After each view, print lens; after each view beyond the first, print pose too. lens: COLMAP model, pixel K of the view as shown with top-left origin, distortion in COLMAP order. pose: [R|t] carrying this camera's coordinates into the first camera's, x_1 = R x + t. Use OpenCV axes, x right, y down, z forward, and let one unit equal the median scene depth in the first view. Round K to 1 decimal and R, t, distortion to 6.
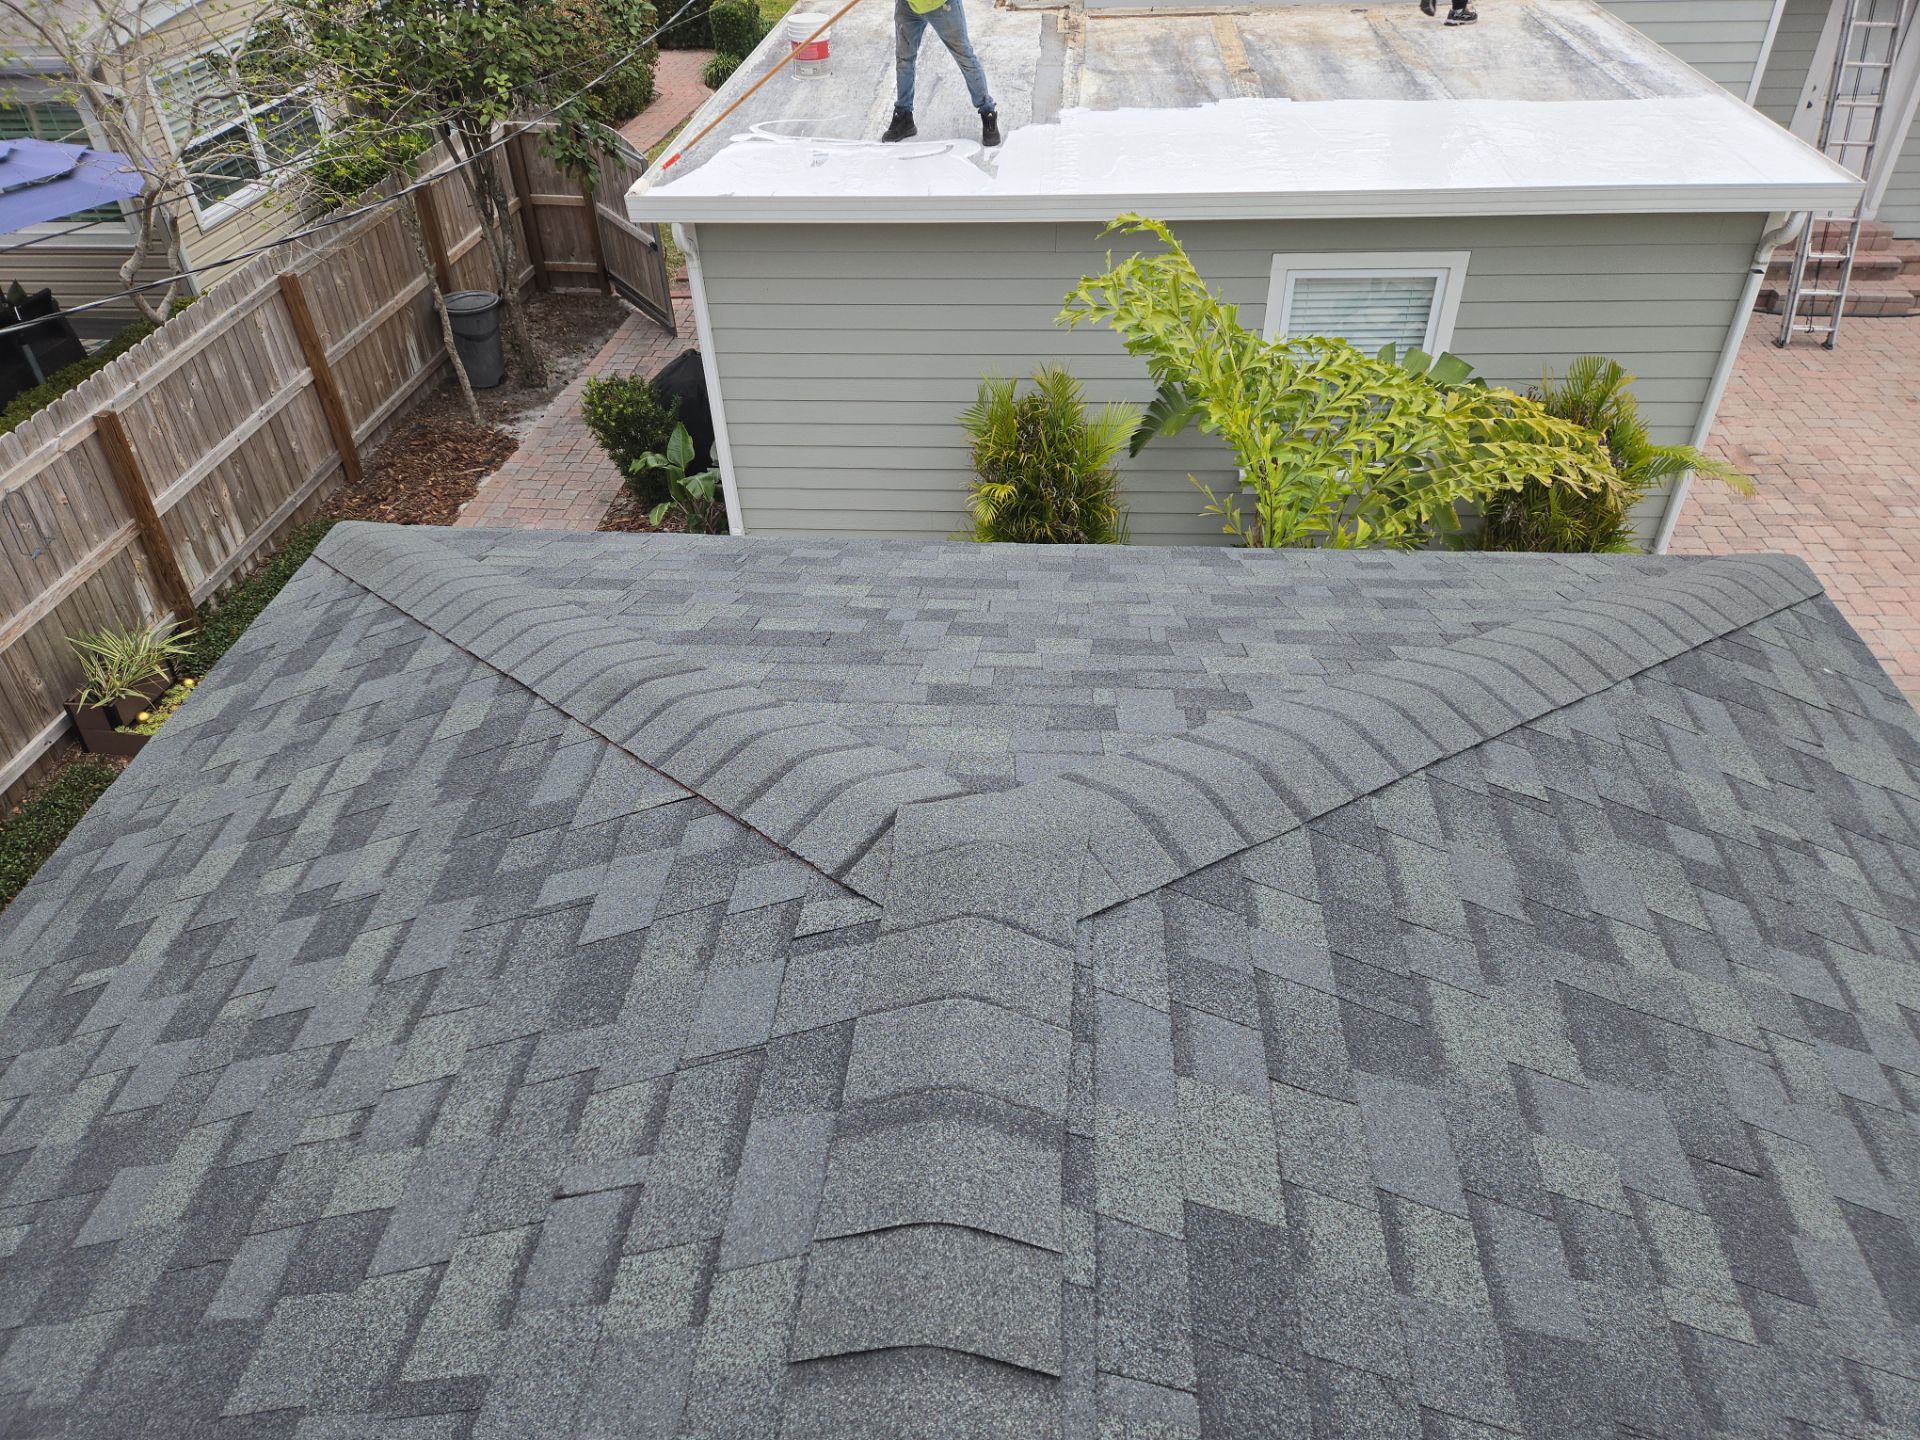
lens RADIAL K [[1283.7, 0, 951.5], [0, 1283.7, 728.1], [0, 0, 1]] dist [0.082179, -0.064279]
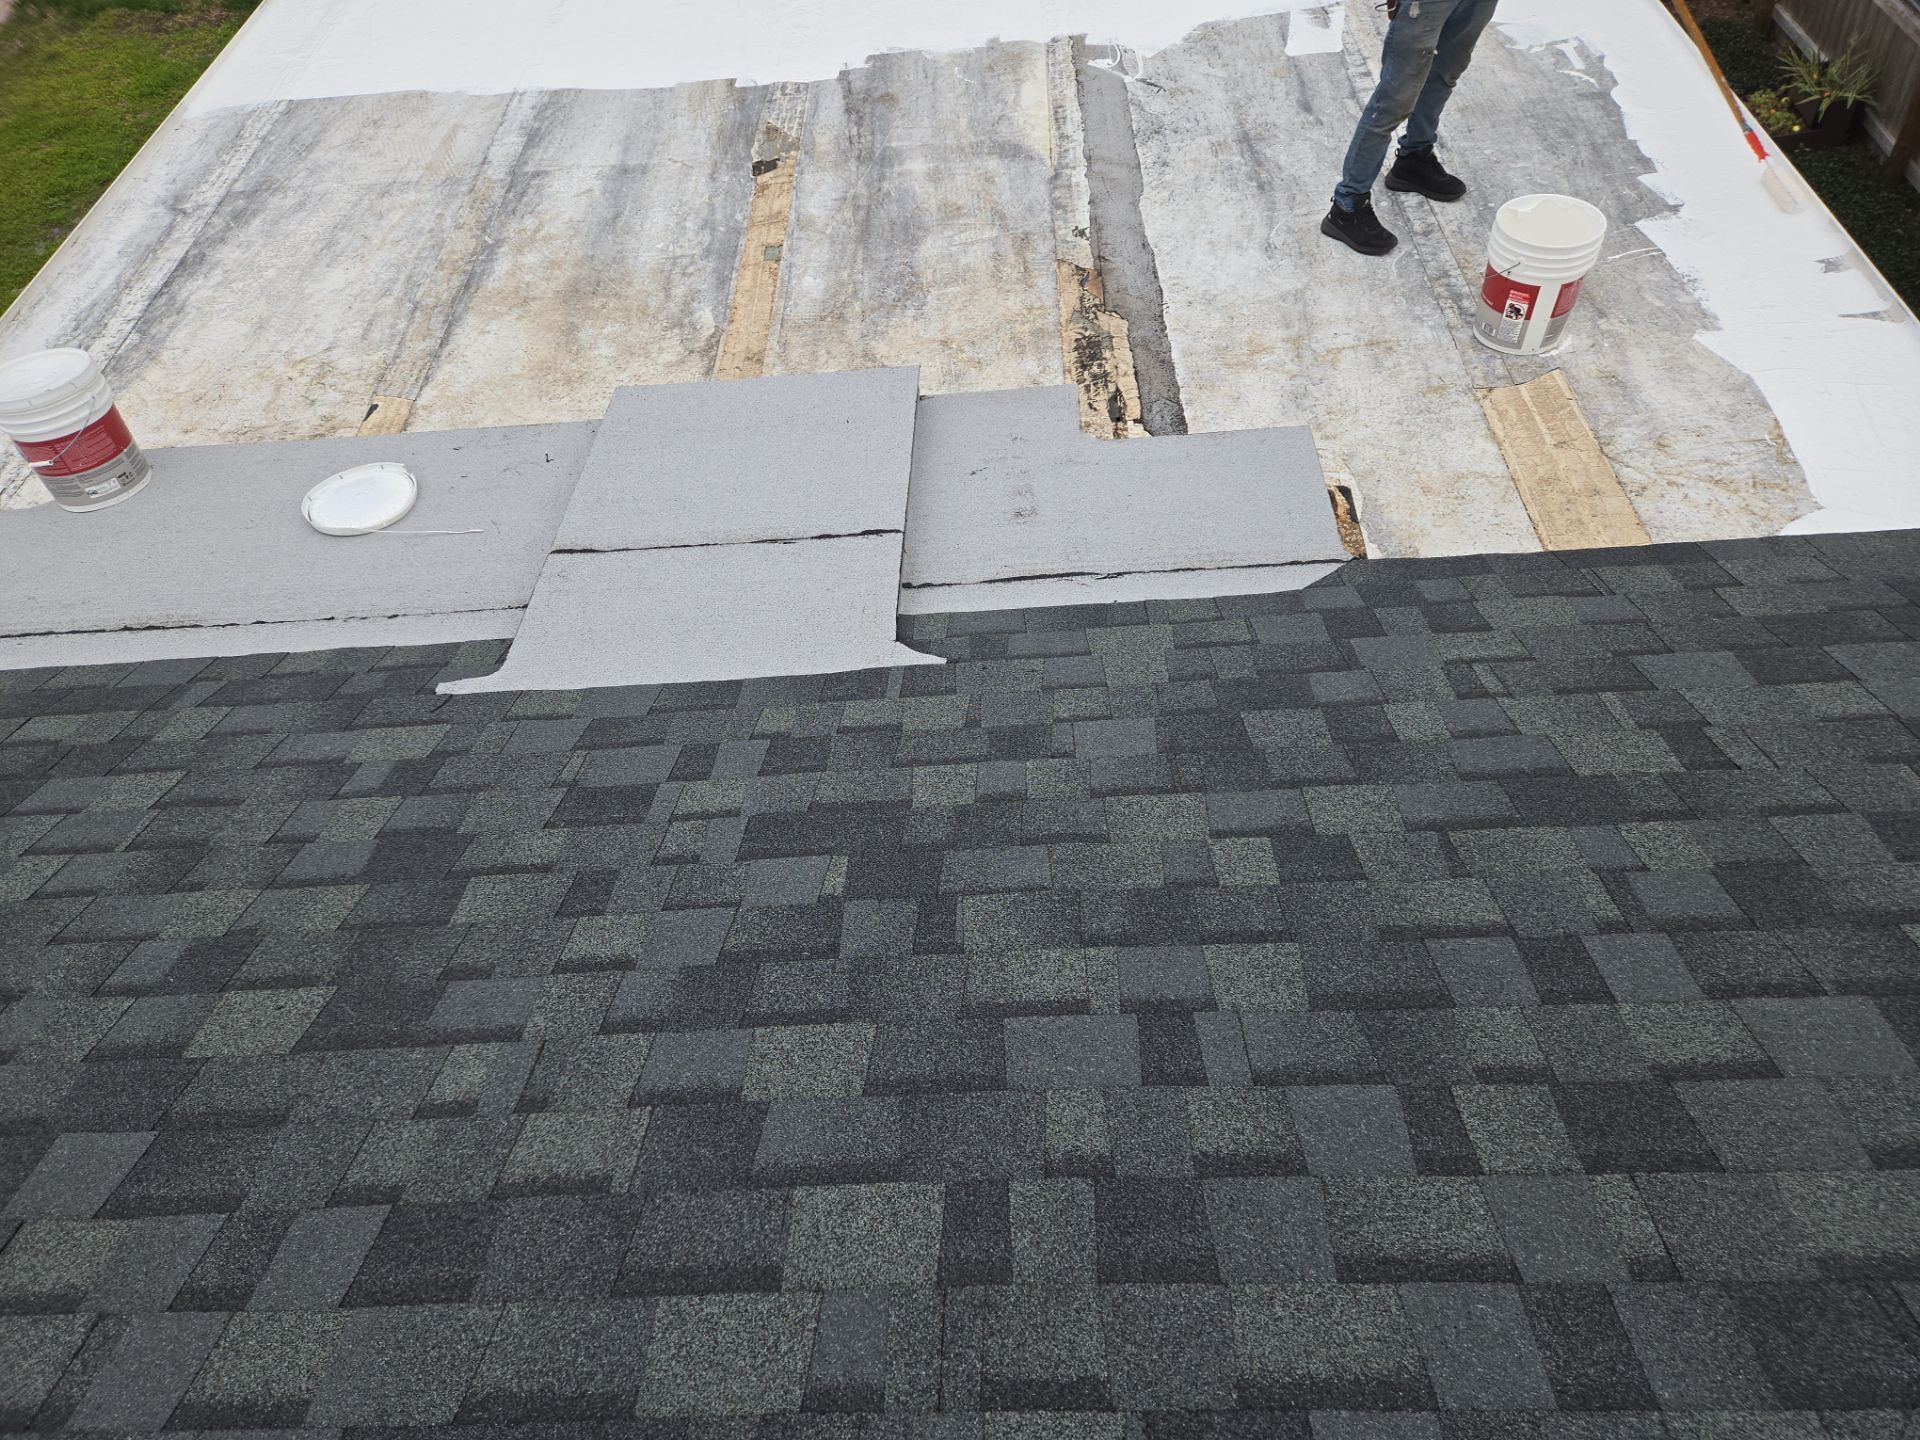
lens RADIAL K [[1283.7, 0, 948.6], [0, 1283.7, 737.4], [0, 0, 1]] dist [0.082179, -0.064279]
pose [[-0.989558, 0.136414, 0.046537, 0.235185], [0.049442, 0.017977, 0.998615, -1.636037], [0.135388, 0.990489, -0.024534, 1.952703]]
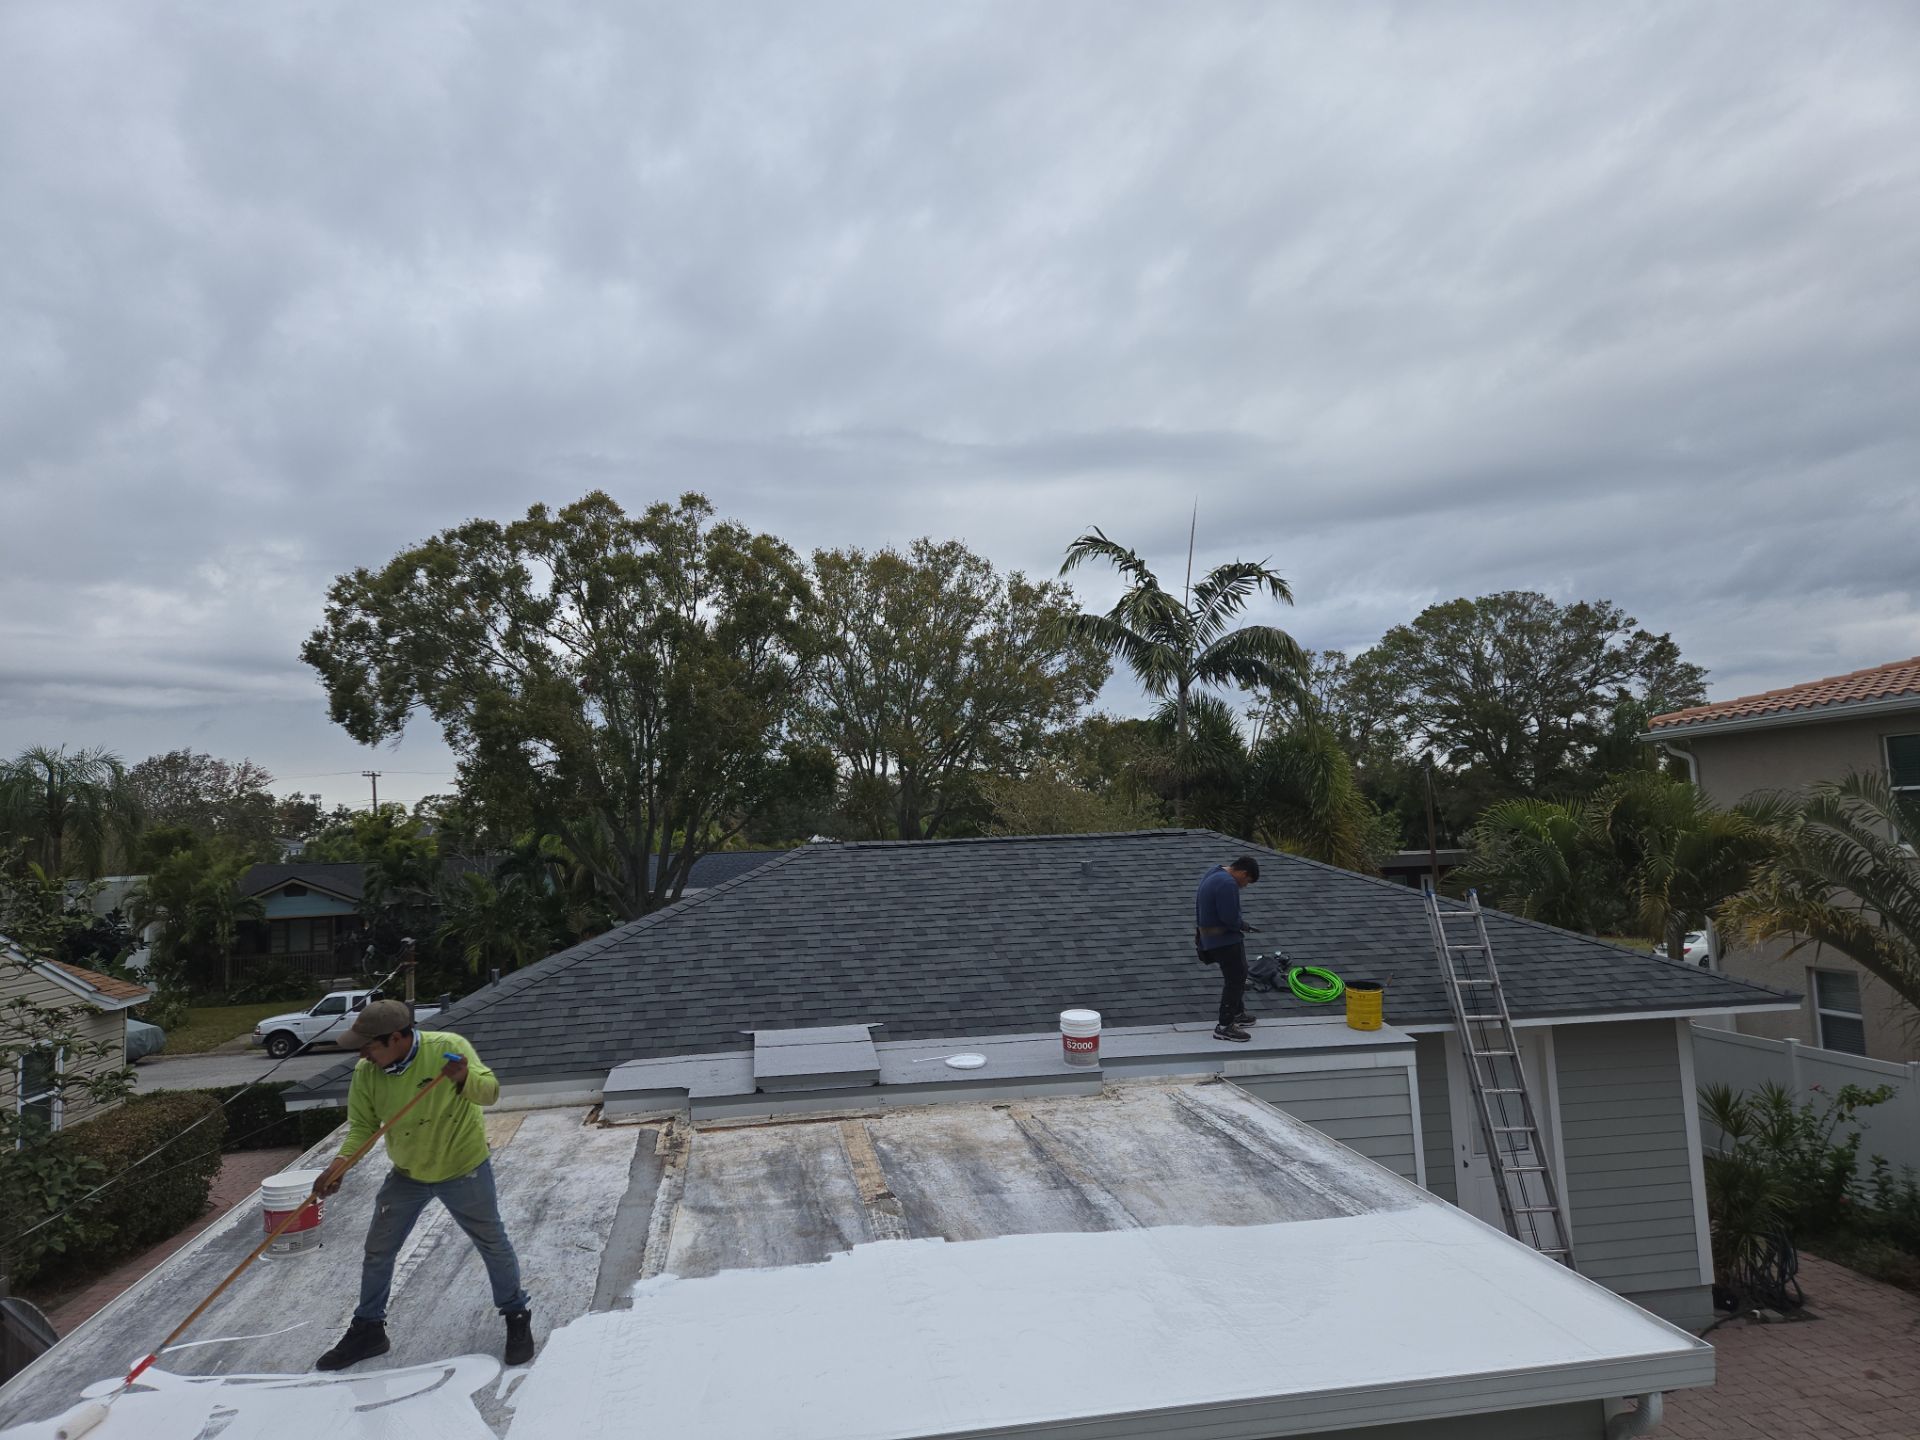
lens RADIAL K [[1283.7, 0, 956.1], [0, 1283.7, 736.7], [0, 0, 1]] dist [0.082179, -0.064279]
pose [[0.969060, 0.009286, 0.246651, 0.105323], [0.159573, 0.738805, -0.654755, -0.279978], [-0.188307, 0.673855, 0.714464, 0.355261]]
